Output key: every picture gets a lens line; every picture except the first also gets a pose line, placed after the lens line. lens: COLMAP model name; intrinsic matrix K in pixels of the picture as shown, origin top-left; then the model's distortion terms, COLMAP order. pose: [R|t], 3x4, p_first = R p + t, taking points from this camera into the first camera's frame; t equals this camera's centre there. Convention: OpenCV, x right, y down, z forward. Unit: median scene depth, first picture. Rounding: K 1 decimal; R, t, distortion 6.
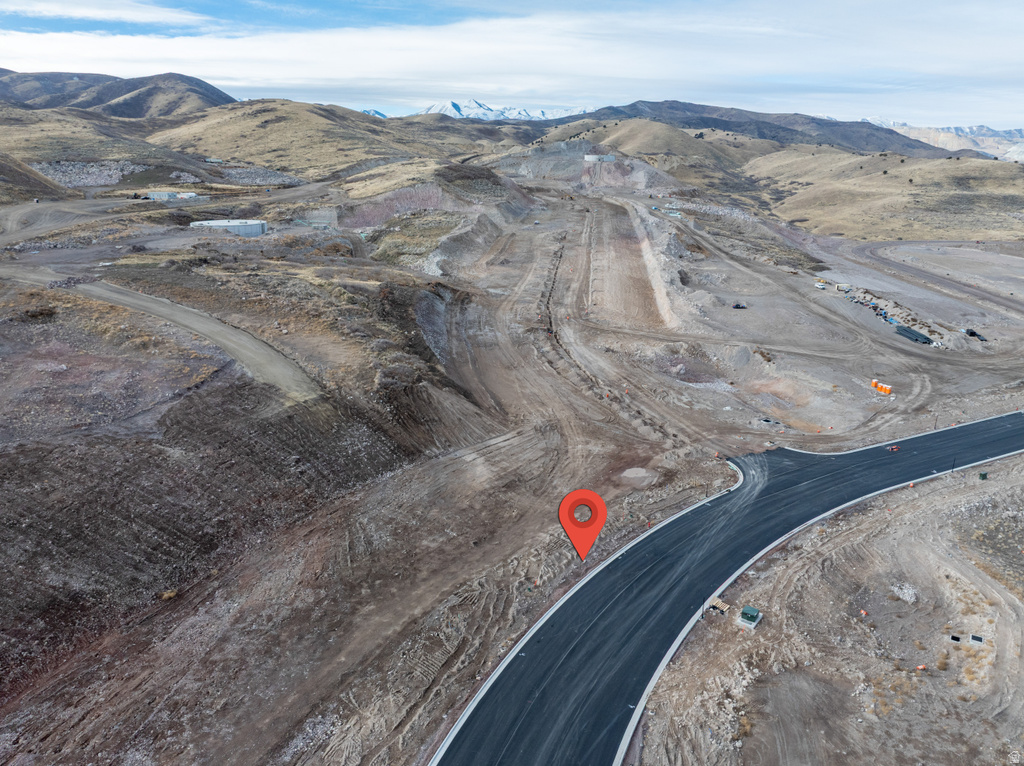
lens RADIAL K [[721.8, 0, 512.0], [0, 721.8, 383.0], [0, 0, 1]] dist [-0.032536, -0.002543]
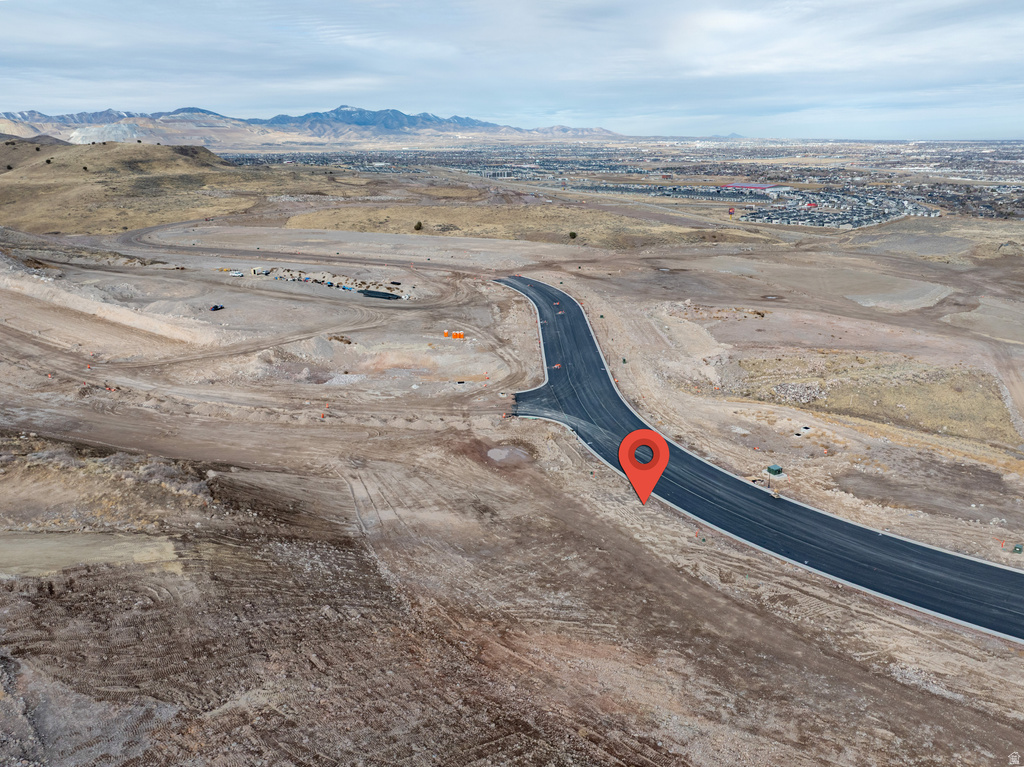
lens RADIAL K [[768.8, 0, 512.0], [0, 768.8, 383.5], [0, 0, 1]] dist [-0.037510, -0.000250]
pose [[0.448304, -0.293992, 0.844152, -0.444746], [0.295007, 0.940116, 0.170744, -0.091477], [-0.843798, 0.172485, 0.508187, 0.286741]]
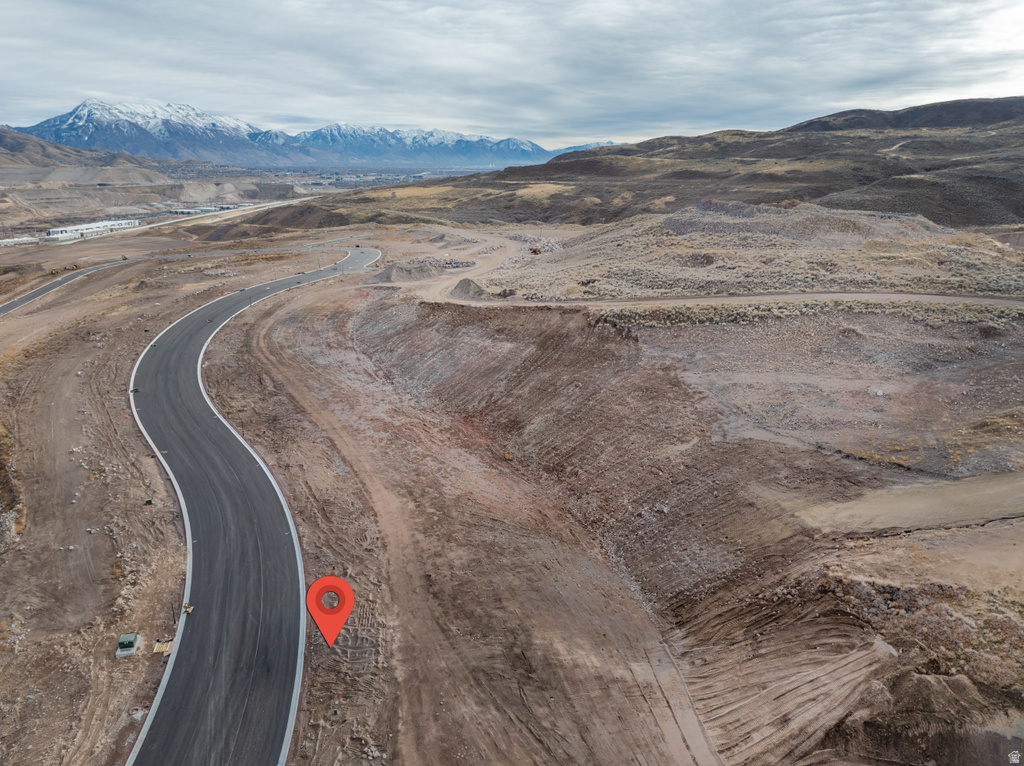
lens RADIAL K [[721.8, 0, 512.0], [0, 721.8, 383.0], [0, 0, 1]] dist [-0.032536, -0.002543]
pose [[-0.644221, 0.216558, -0.733541, 0.274755], [-0.229515, 0.860140, 0.455501, -0.242705], [0.729590, 0.461802, -0.504417, 0.744238]]
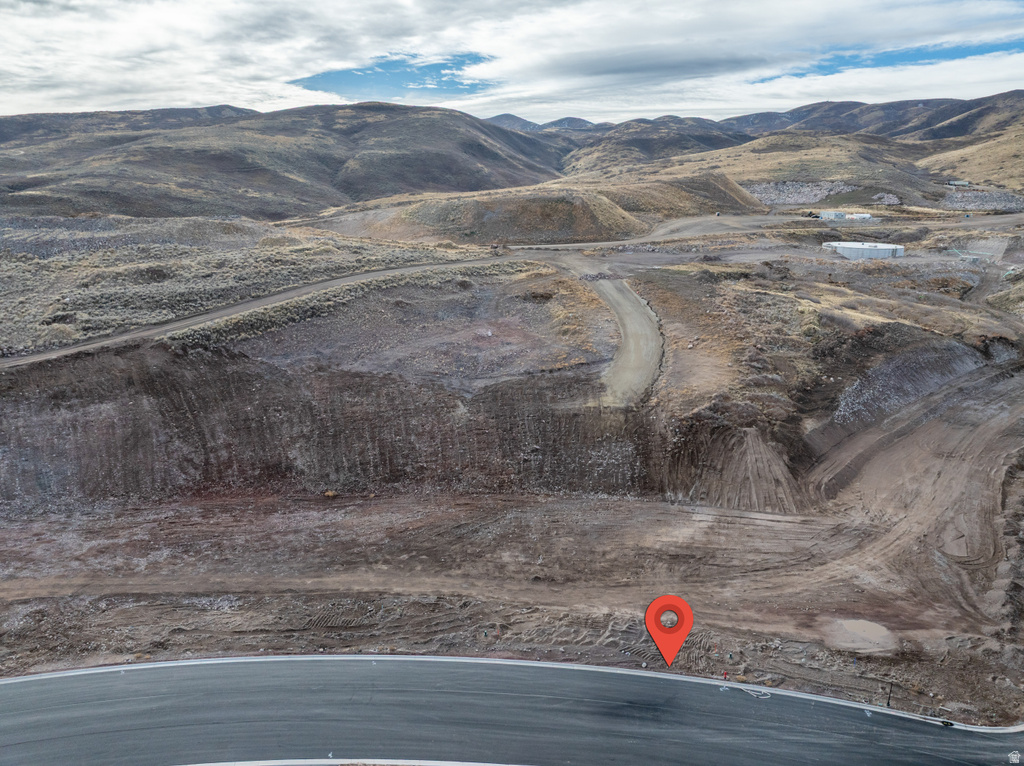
lens RADIAL K [[721.8, 0, 512.0], [0, 721.8, 383.0], [0, 0, 1]] dist [-0.032536, -0.002543]
pose [[0.512418, 0.220174, -0.830031, 0.329844], [-0.246259, 0.963652, 0.103590, -0.054496], [0.822669, 0.151321, 0.548012, 0.219996]]
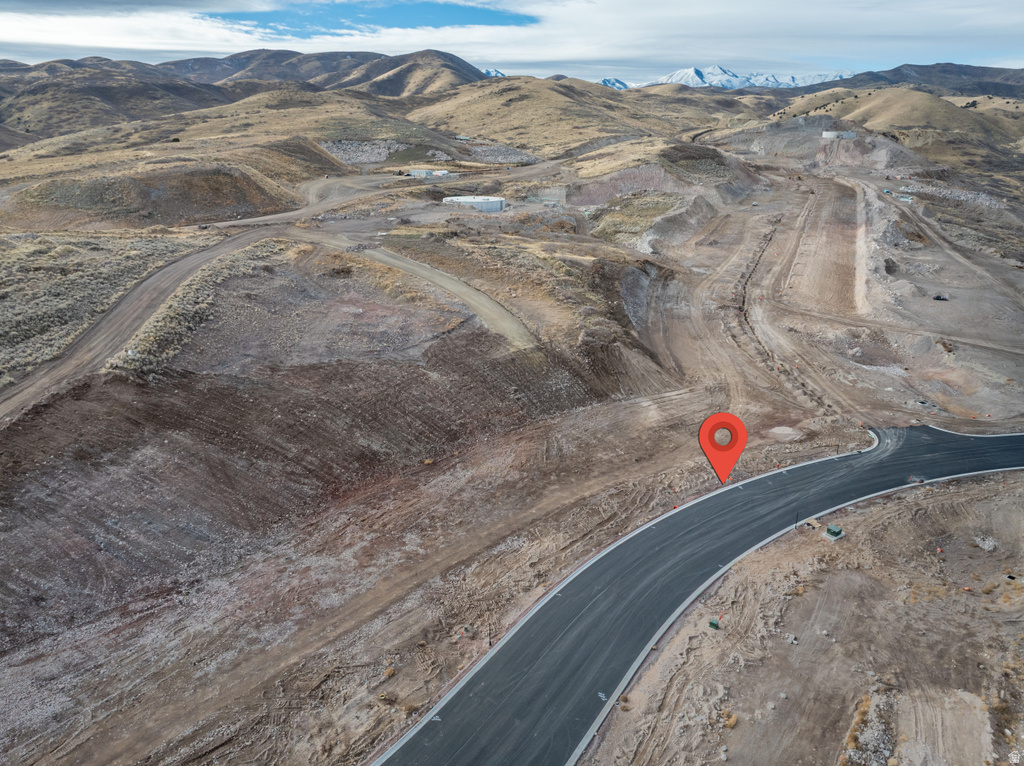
lens RADIAL K [[721.8, 0, 512.0], [0, 721.8, 383.0], [0, 0, 1]] dist [-0.032536, -0.002543]
pose [[0.952333, 0.094253, -0.290133, 0.053746], [-0.082671, 0.995222, 0.051948, 0.013890], [0.293643, -0.025487, 0.955575, -0.182869]]
